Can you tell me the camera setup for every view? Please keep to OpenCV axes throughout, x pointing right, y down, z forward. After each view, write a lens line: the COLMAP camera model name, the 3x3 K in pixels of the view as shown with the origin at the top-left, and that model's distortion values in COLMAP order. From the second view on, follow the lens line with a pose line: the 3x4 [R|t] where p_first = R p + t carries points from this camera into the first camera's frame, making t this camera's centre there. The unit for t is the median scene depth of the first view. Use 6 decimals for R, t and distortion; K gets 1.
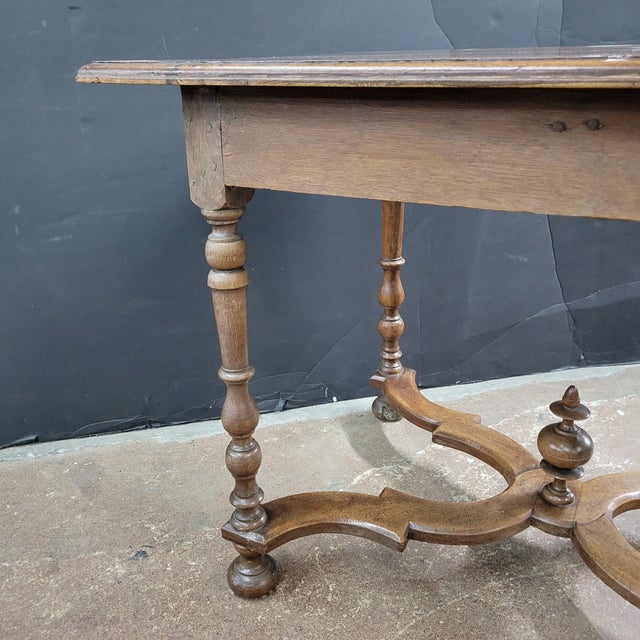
lens RADIAL K [[657.1, 0, 314.8], [0, 657.1, 308.2], [0, 0, 1]] dist [0.033118, 0.000000]
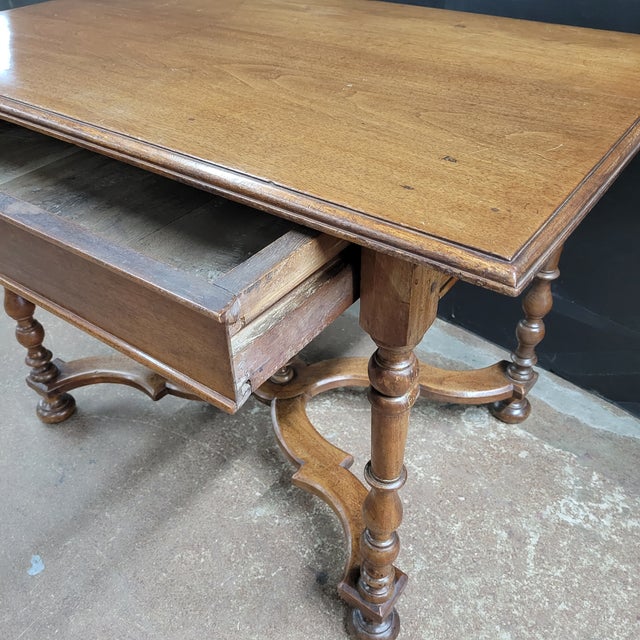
lens RADIAL K [[657.1, 0, 314.4], [0, 657.1, 303.2], [0, 0, 1]] dist [0.033118, 0.000000]
pose [[0.598523, 0.486232, -0.636670, 1.060503], [-0.296815, 0.872773, 0.387515, -0.396276], [0.744091, -0.042963, 0.666696, 0.277977]]
